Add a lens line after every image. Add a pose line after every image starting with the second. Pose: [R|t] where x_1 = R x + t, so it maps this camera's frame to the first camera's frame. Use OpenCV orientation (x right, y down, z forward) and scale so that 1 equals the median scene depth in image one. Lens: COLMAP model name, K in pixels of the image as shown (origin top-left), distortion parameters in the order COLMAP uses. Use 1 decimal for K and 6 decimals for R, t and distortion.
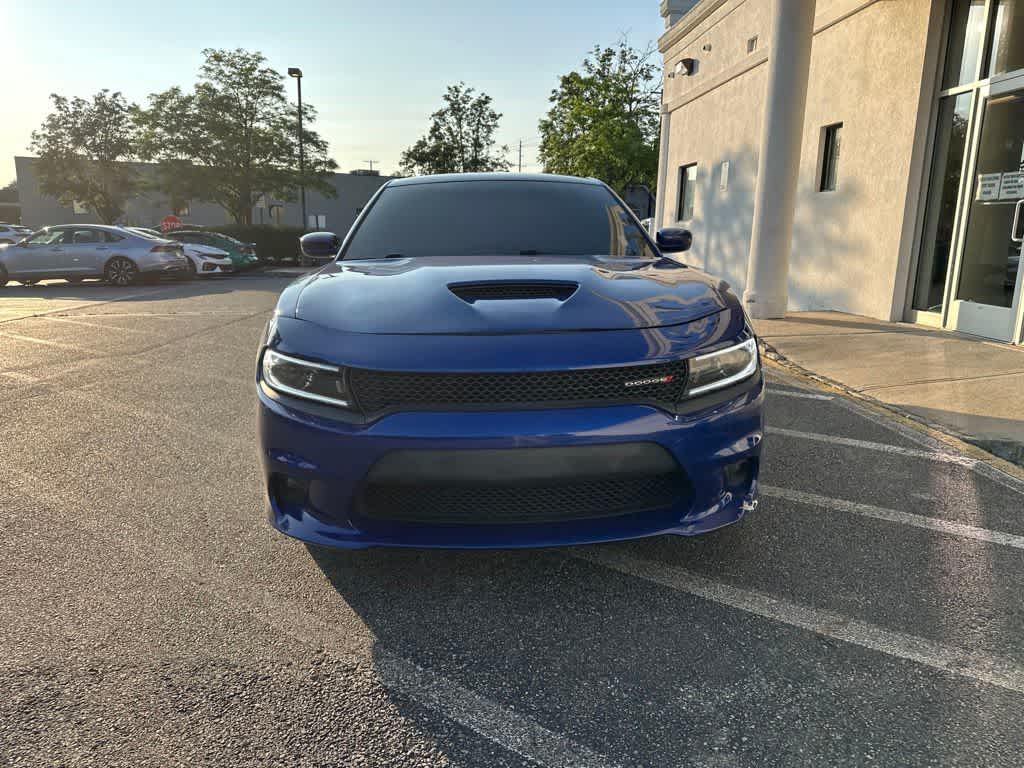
lens RADIAL K [[728.1, 0, 517.0], [0, 728.1, 374.5], [0, 0, 1]] dist [0.063629, -0.087208]
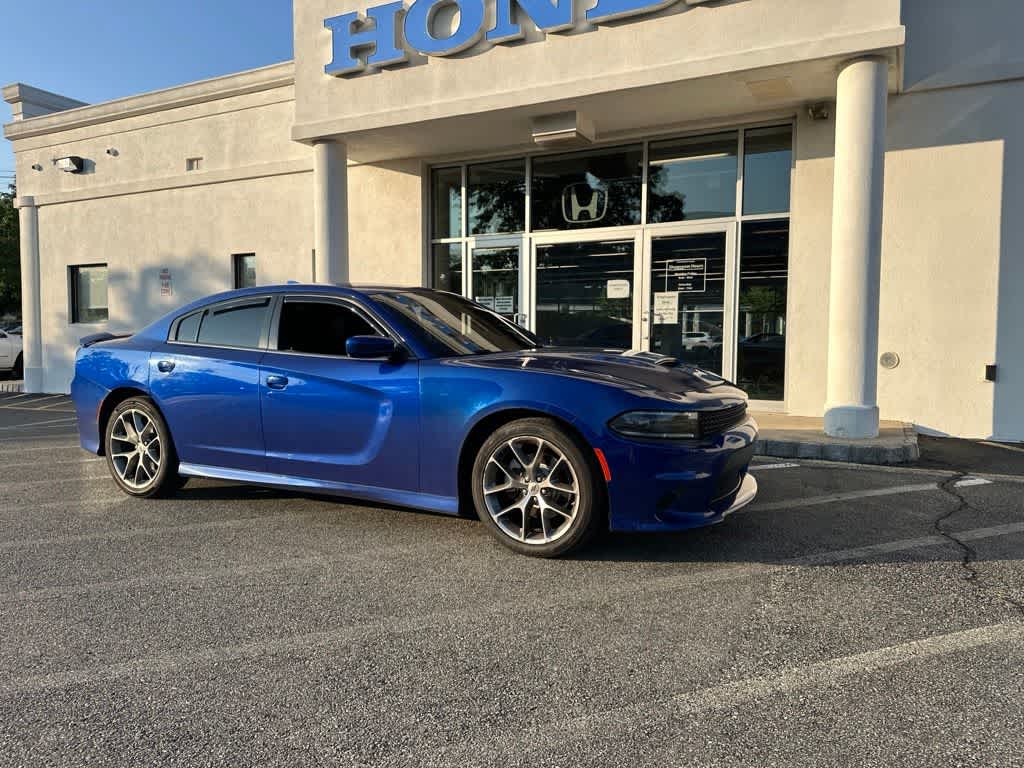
lens RADIAL K [[728.1, 0, 517.0], [0, 728.1, 374.5], [0, 0, 1]] dist [0.063629, -0.087208]
pose [[0.512782, -0.054822, 0.856767, -0.275407], [0.172803, 0.984125, -0.040453, -0.014593], [-0.840948, 0.168795, 0.514115, 0.072810]]
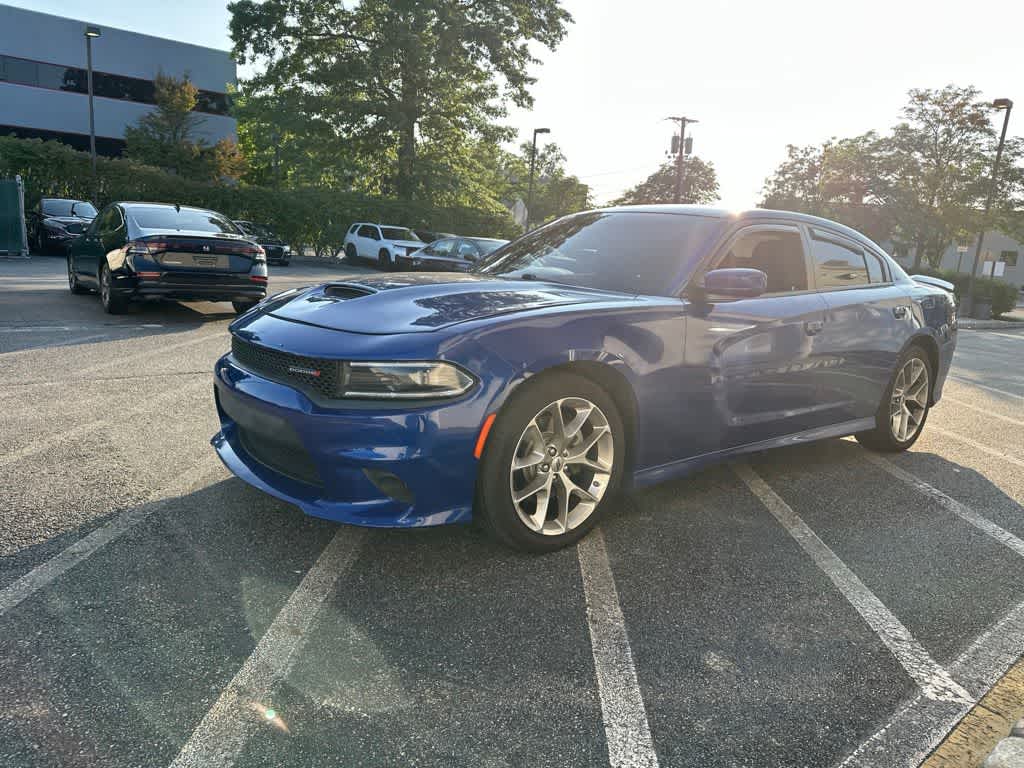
lens RADIAL K [[722.1, 0, 517.7], [0, 722.1, 387.8], [0, 0, 1]] dist [0.031531, -0.043811]
pose [[0.580368, 0.197417, -0.790063, 0.194666], [-0.224592, 0.971347, 0.077734, -0.019666], [0.782772, 0.132328, 0.608077, 0.084962]]
